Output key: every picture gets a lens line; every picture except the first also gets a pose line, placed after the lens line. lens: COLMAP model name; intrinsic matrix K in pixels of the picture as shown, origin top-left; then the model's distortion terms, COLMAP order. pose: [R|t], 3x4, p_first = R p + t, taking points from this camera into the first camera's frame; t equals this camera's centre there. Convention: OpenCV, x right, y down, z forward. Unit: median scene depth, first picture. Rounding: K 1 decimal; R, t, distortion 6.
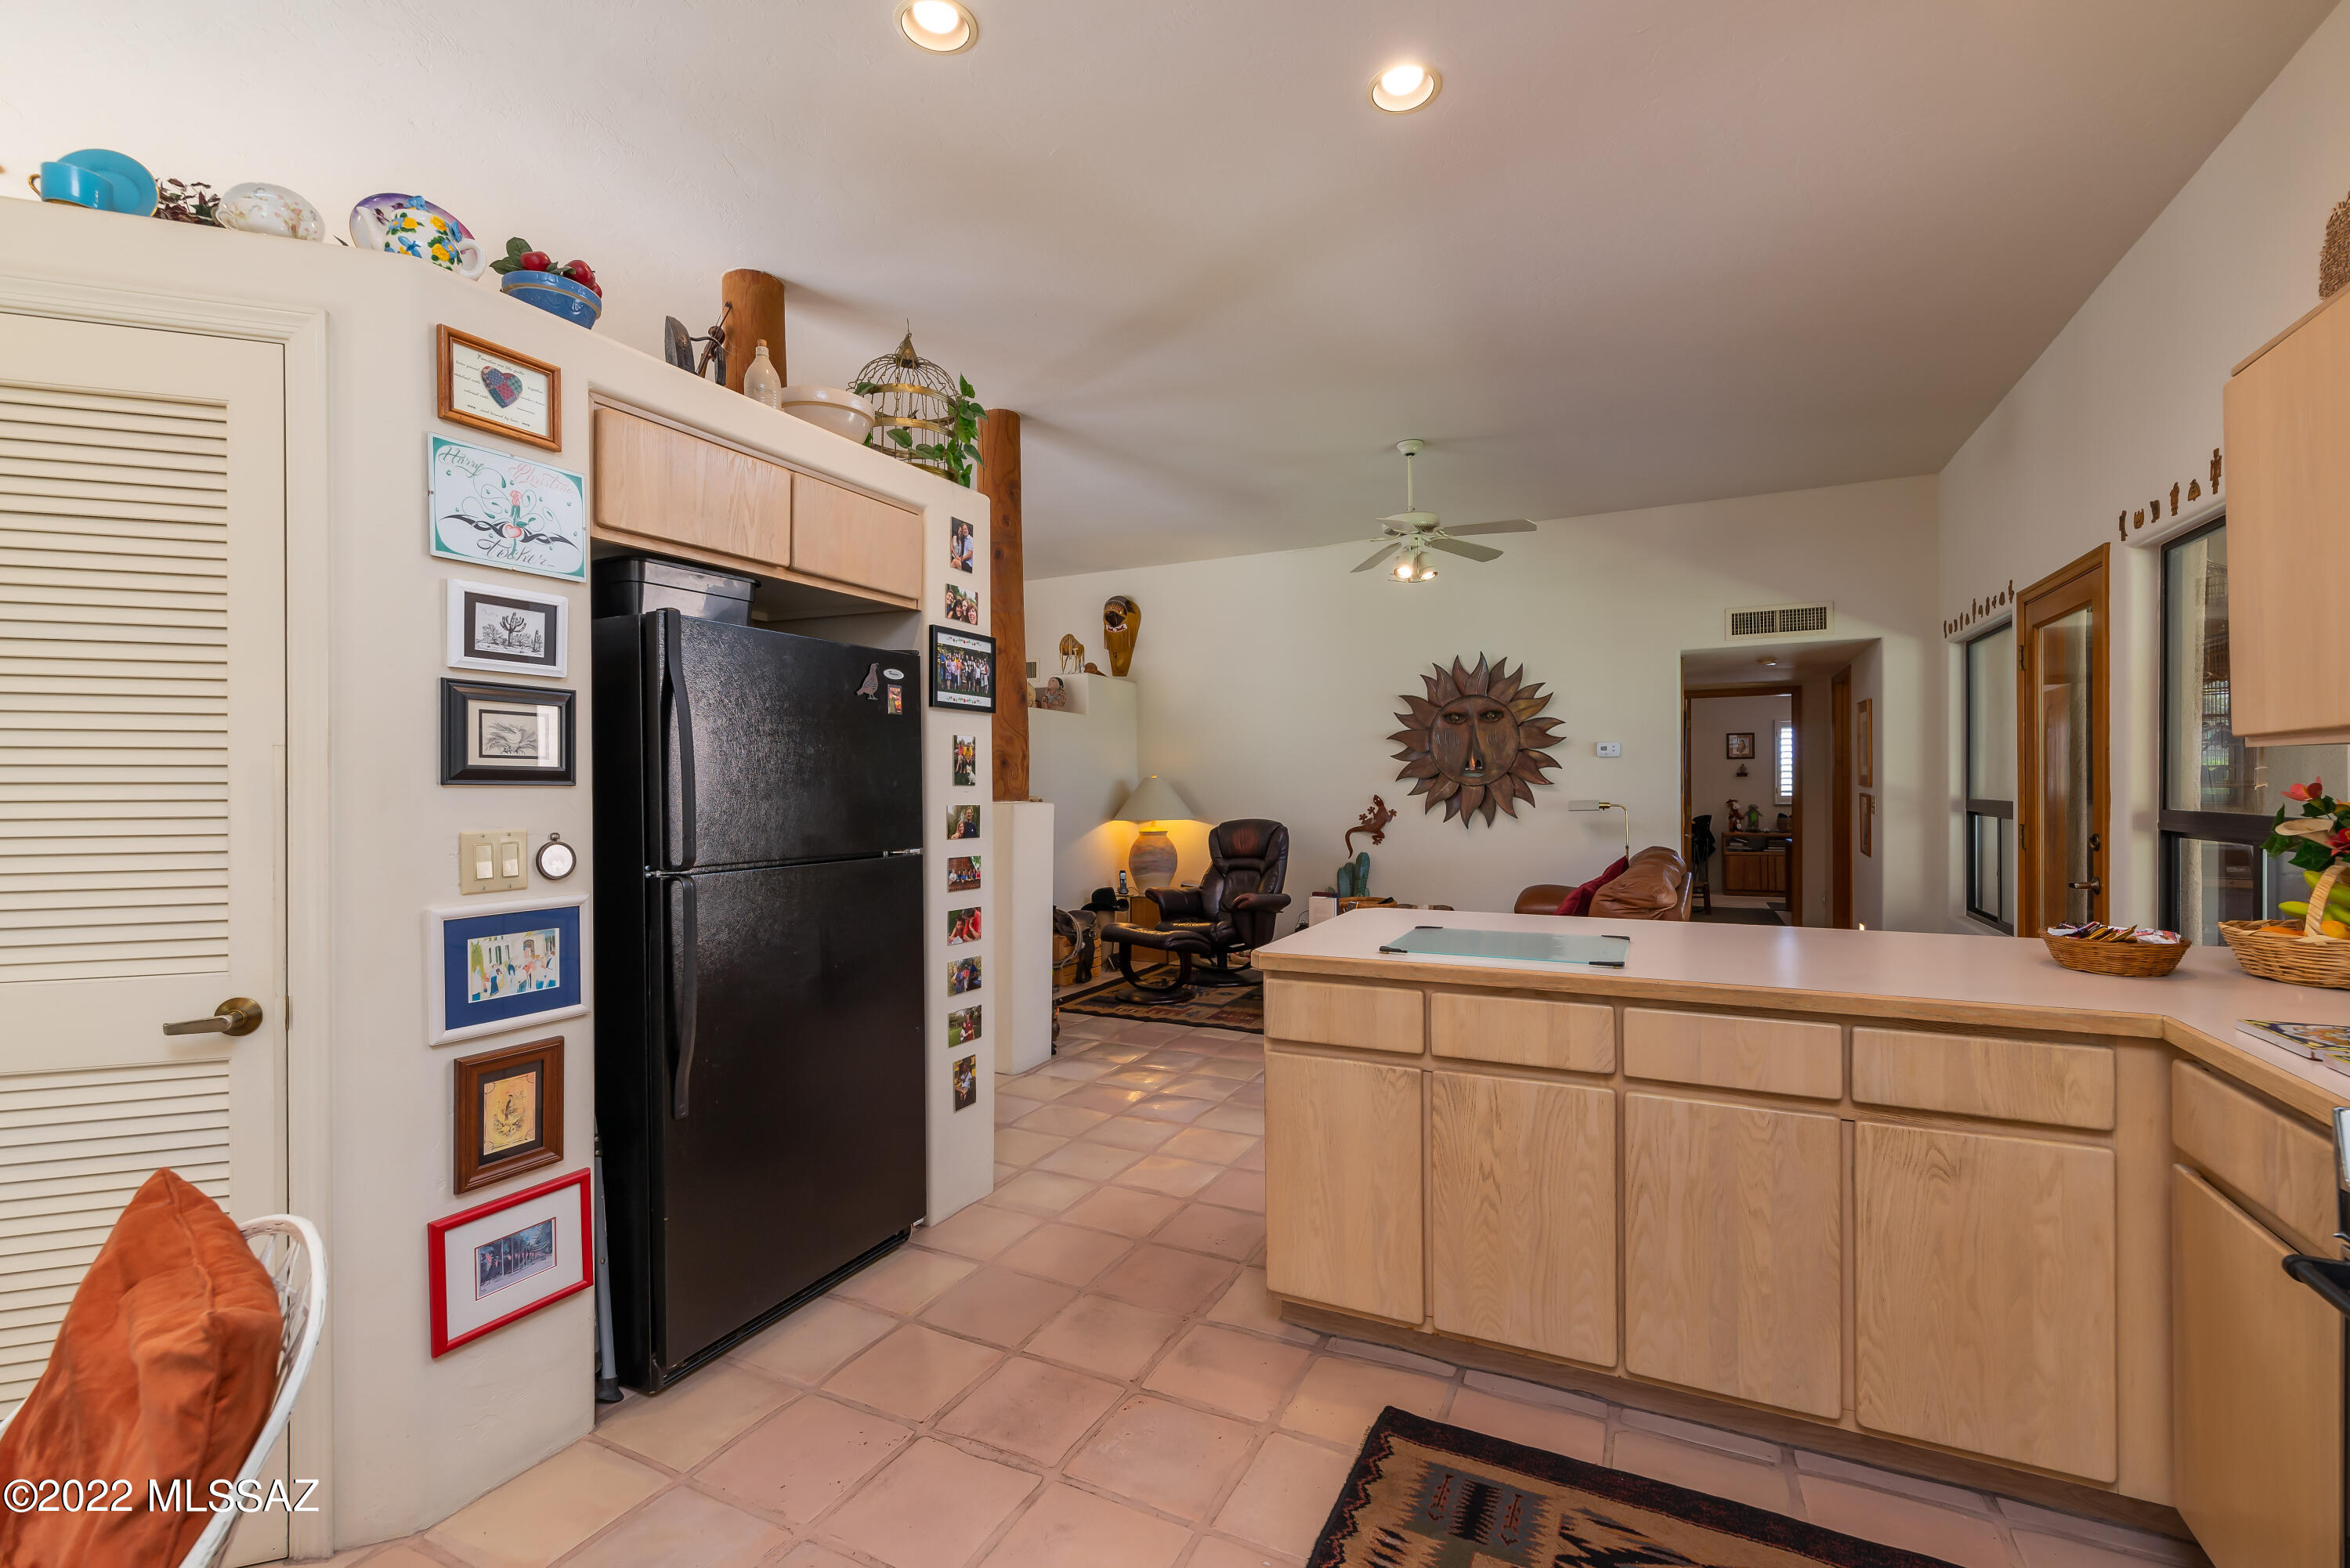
lens RADIAL K [[1027.9, 0, 1177.1], [0, 1027.9, 798.0], [0, 0, 1]] dist [0.000591, -0.000720]
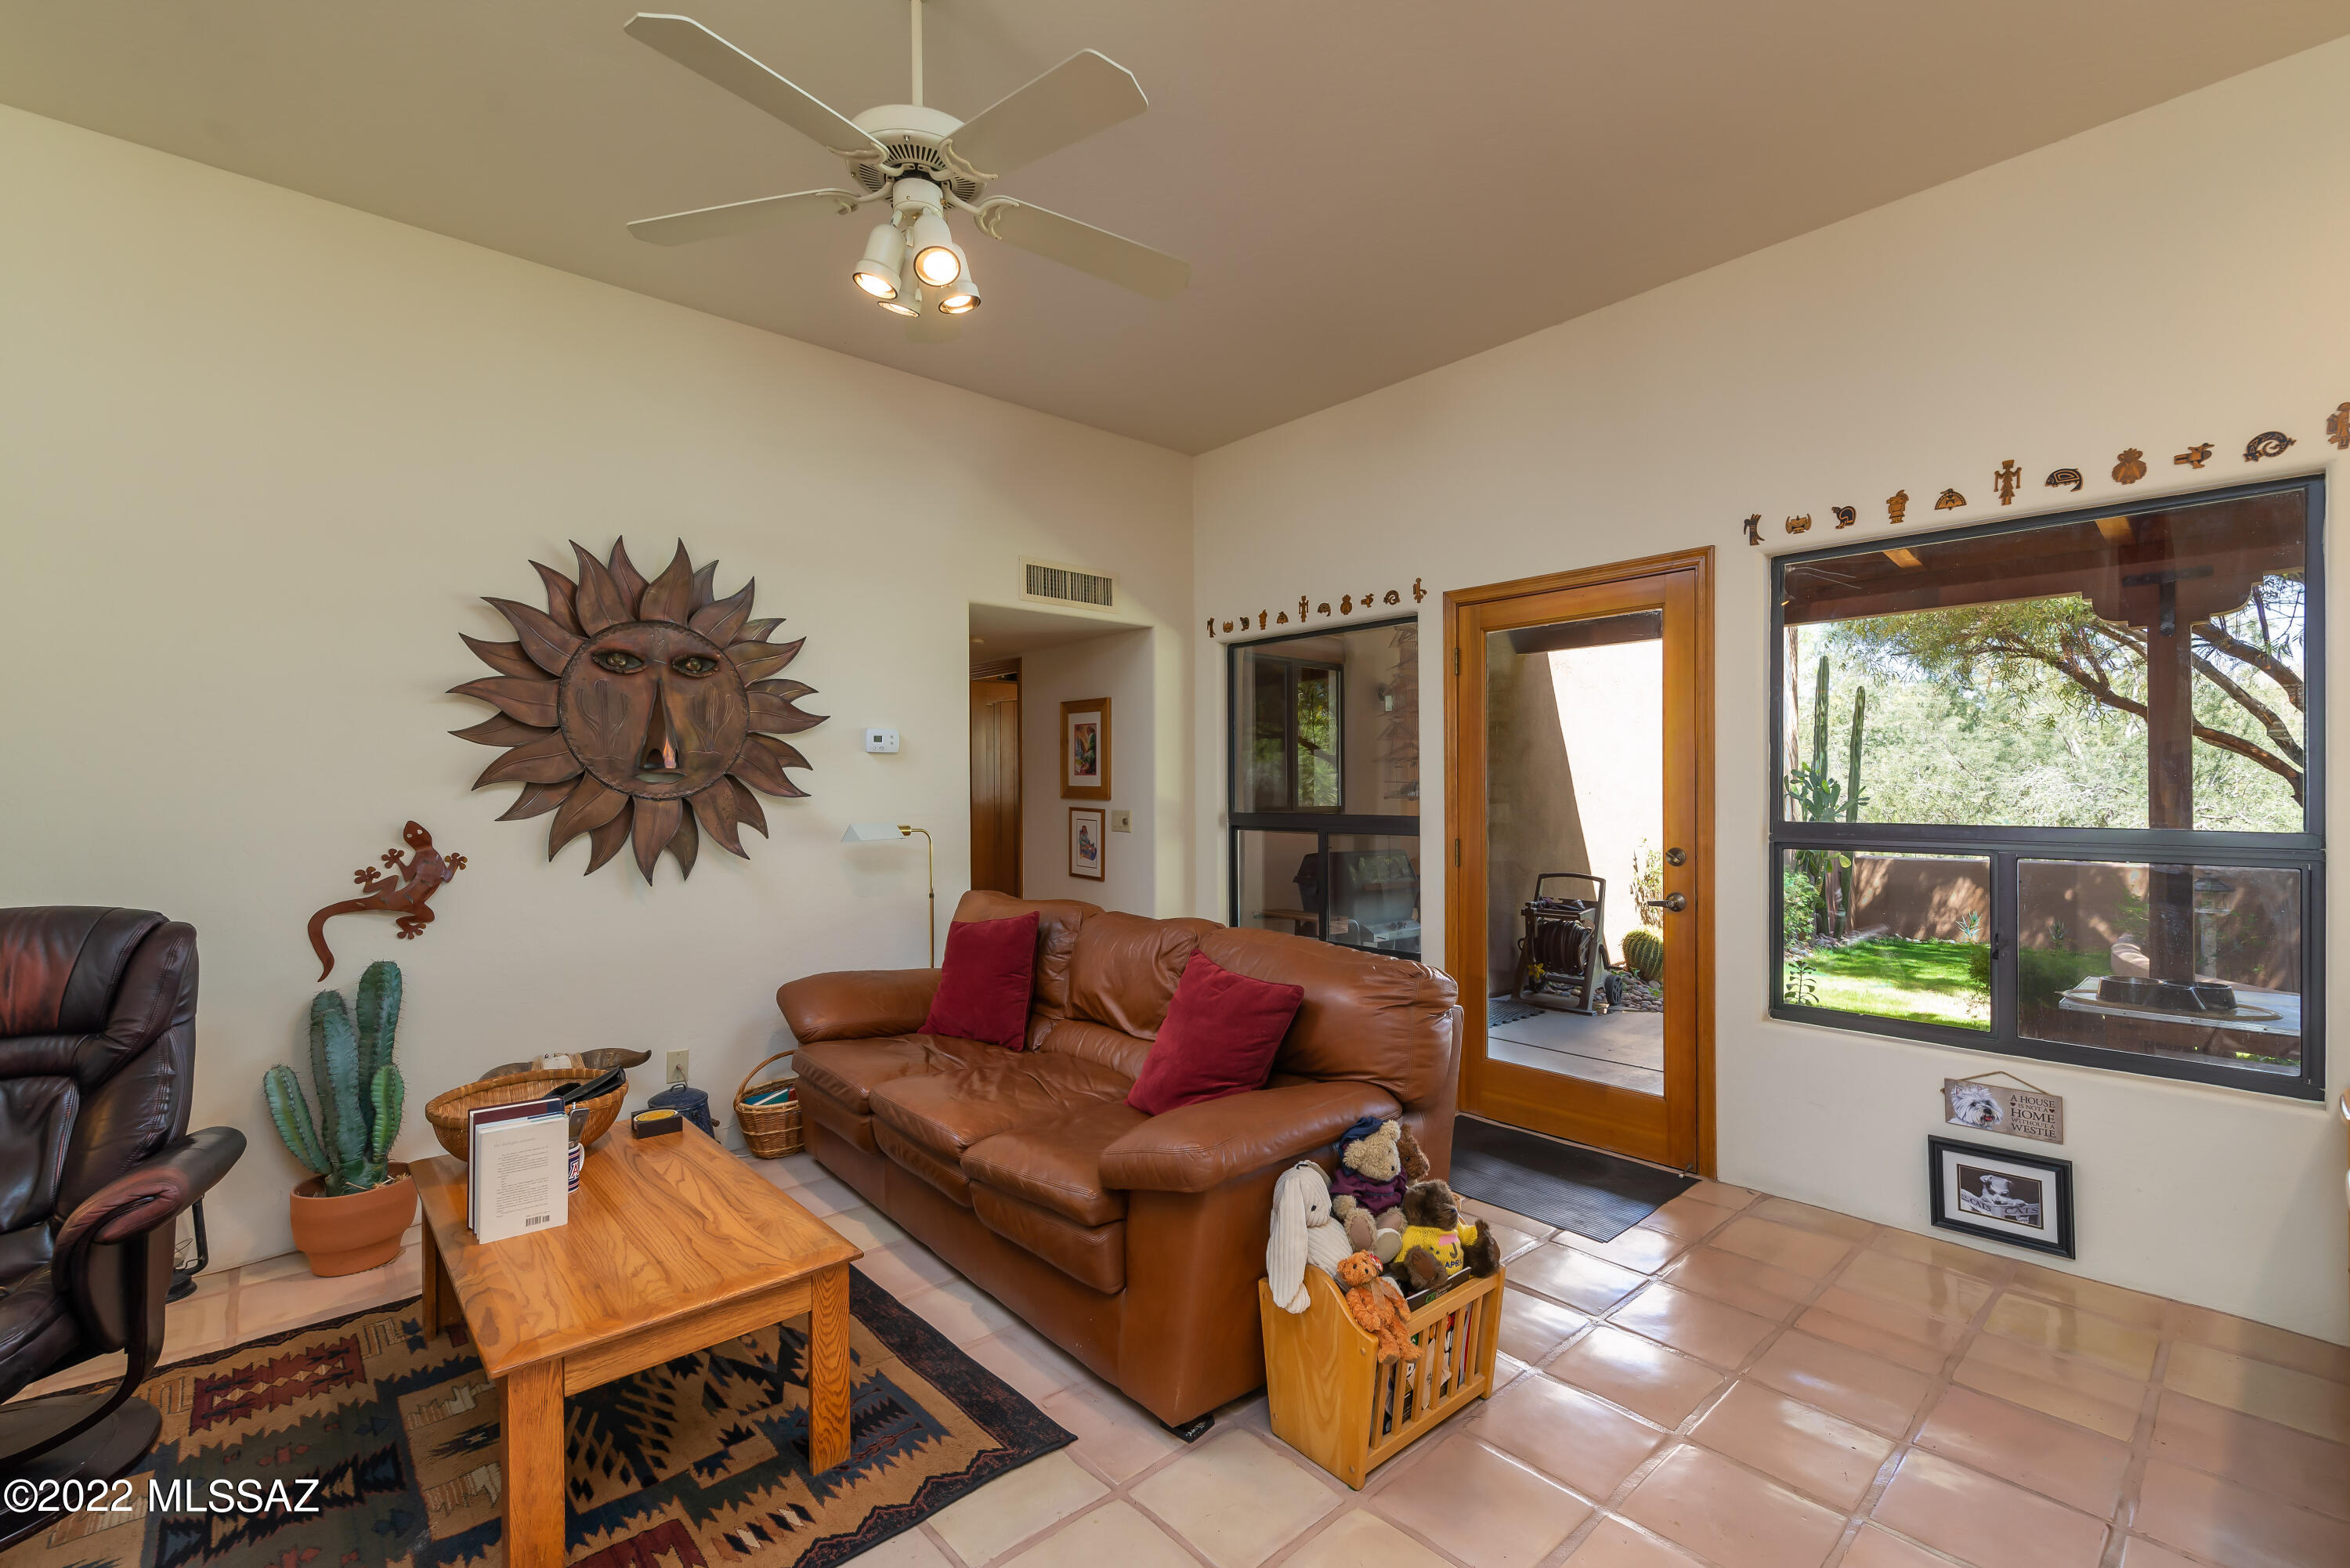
lens RADIAL K [[1027.9, 0, 1181.8], [0, 1027.9, 790.2], [0, 0, 1]] dist [0.000591, -0.000720]
pose [[0.356460, 0.005632, 0.934293, -0.092164], [0.011528, 0.999879, -0.010425, -0.008176], [-0.934239, 0.014486, 0.356352, 0.566091]]
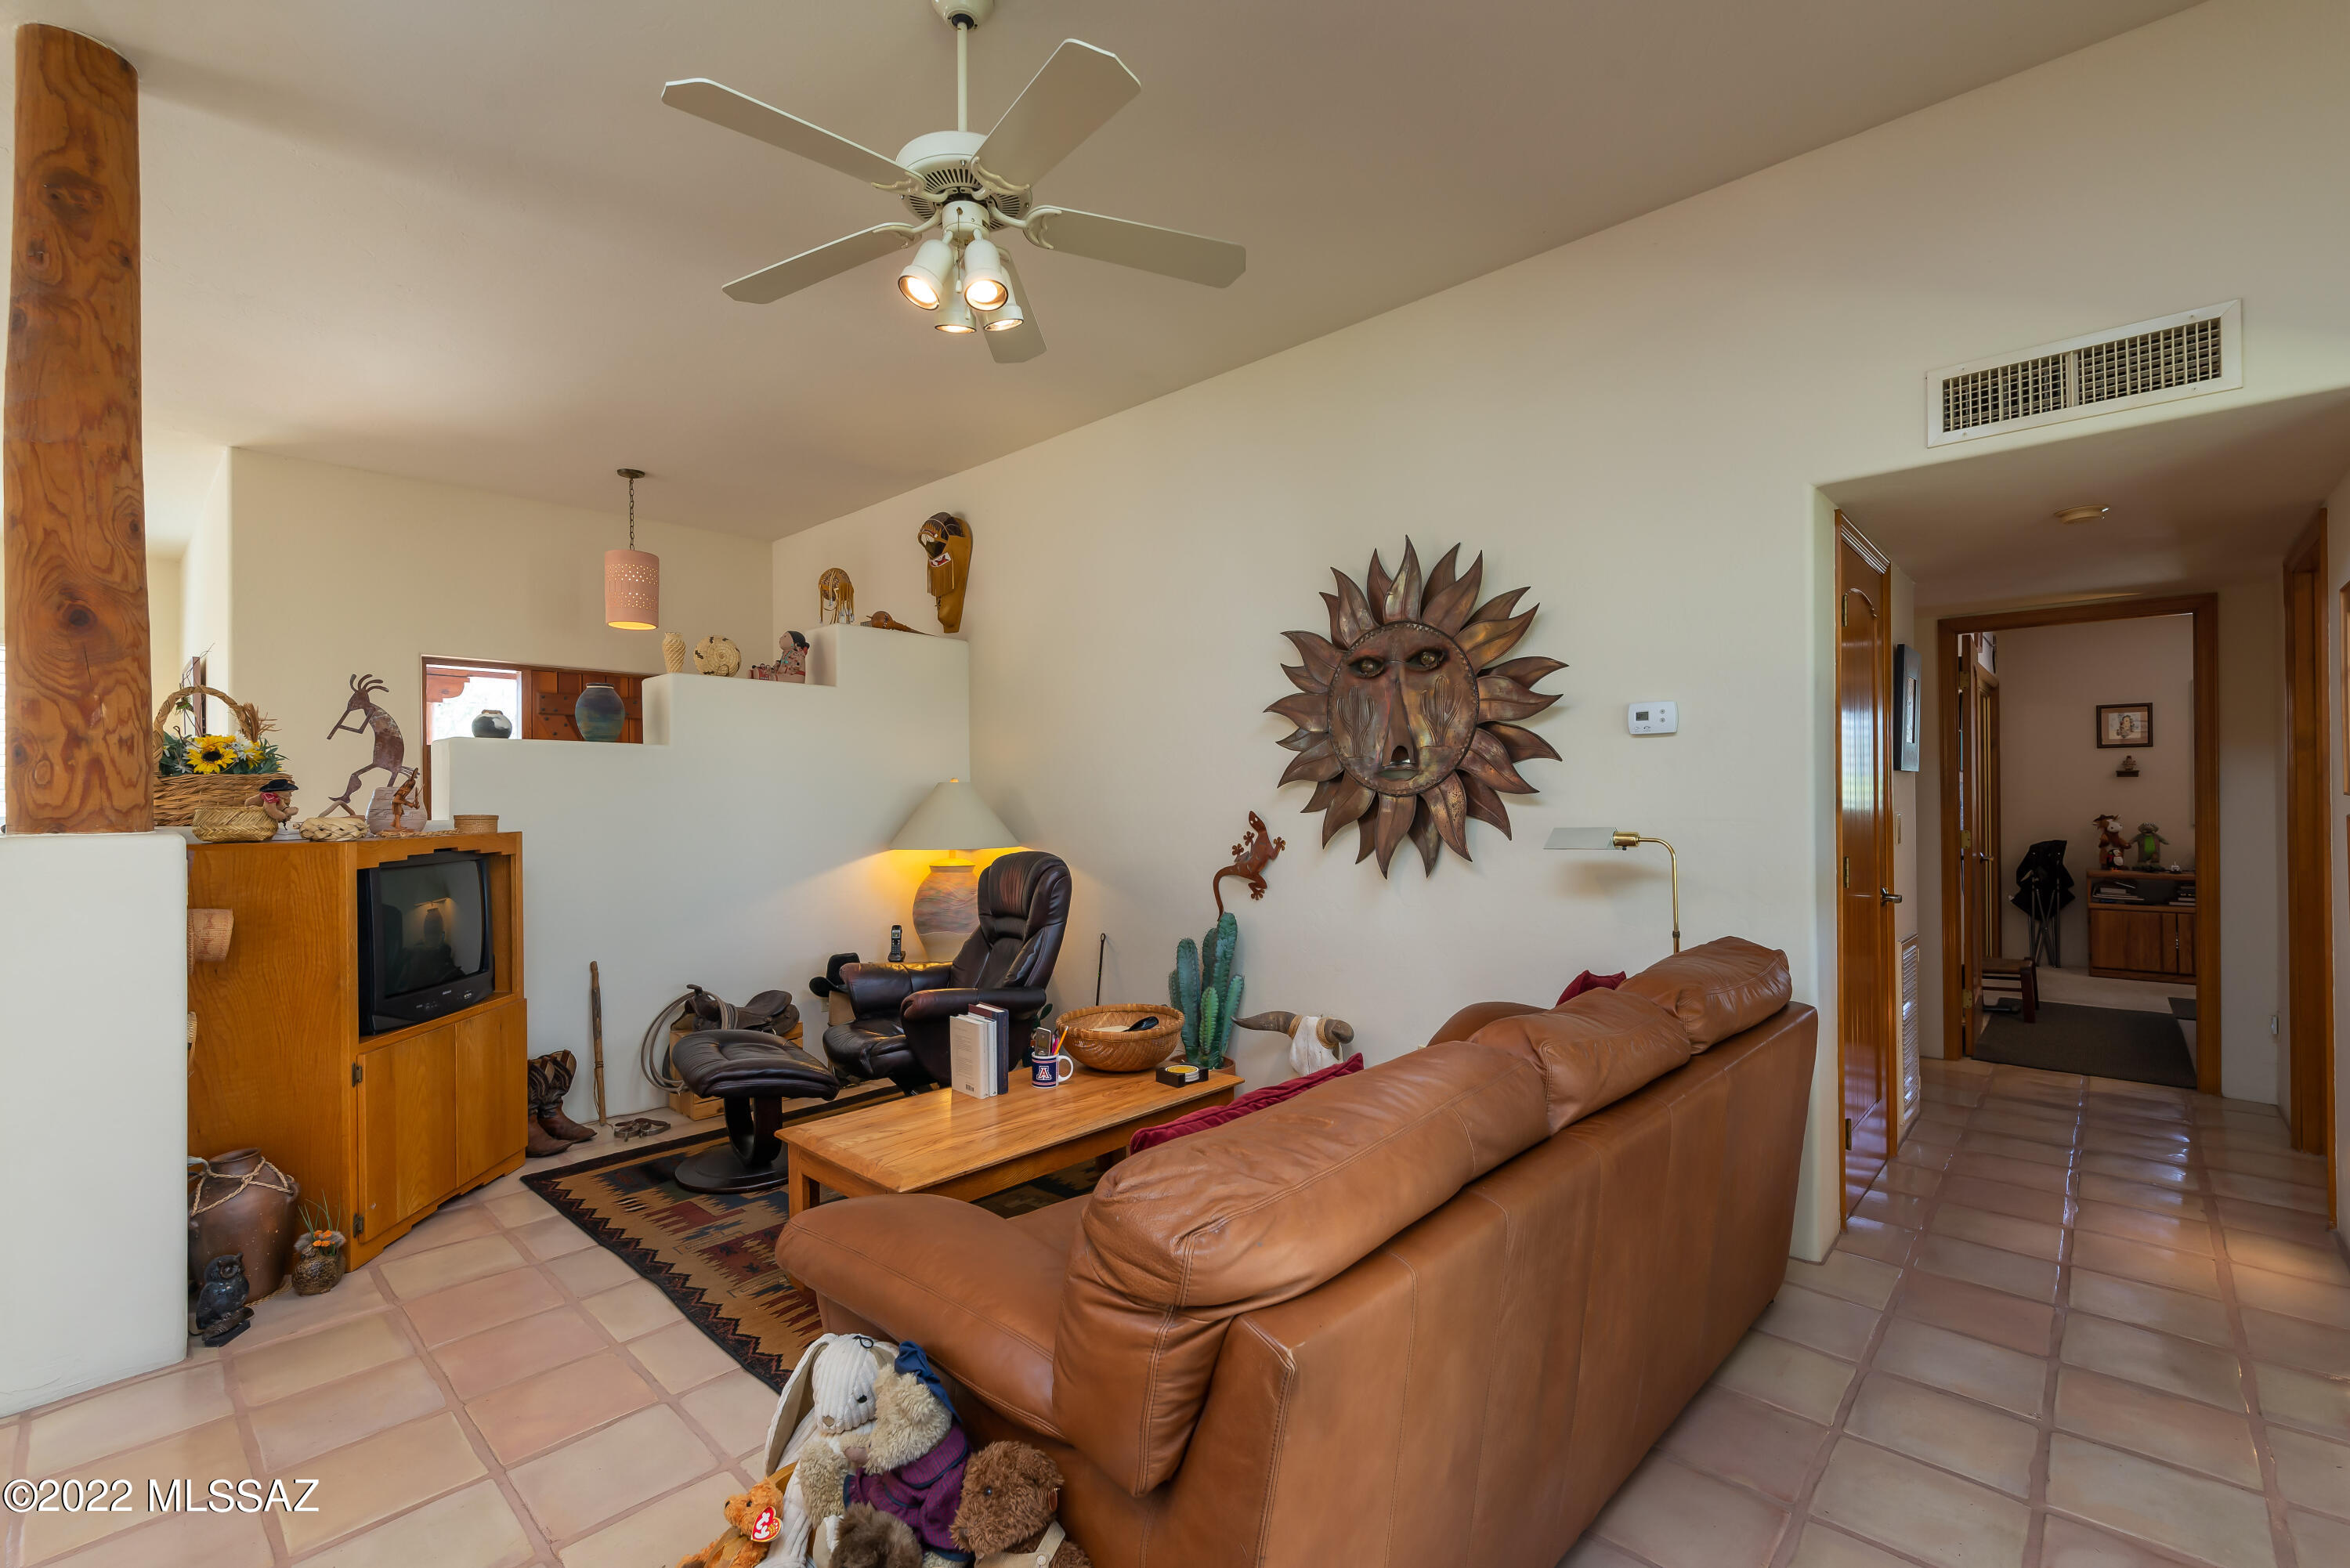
lens RADIAL K [[1027.9, 0, 1169.1], [0, 1027.9, 787.7], [0, 0, 1]] dist [0.000591, -0.000720]
pose [[0.958828, -0.001367, -0.283985, 0.317955], [-0.002635, 0.999903, -0.013710, -0.008543], [0.283976, 0.013894, 0.958731, 0.459836]]
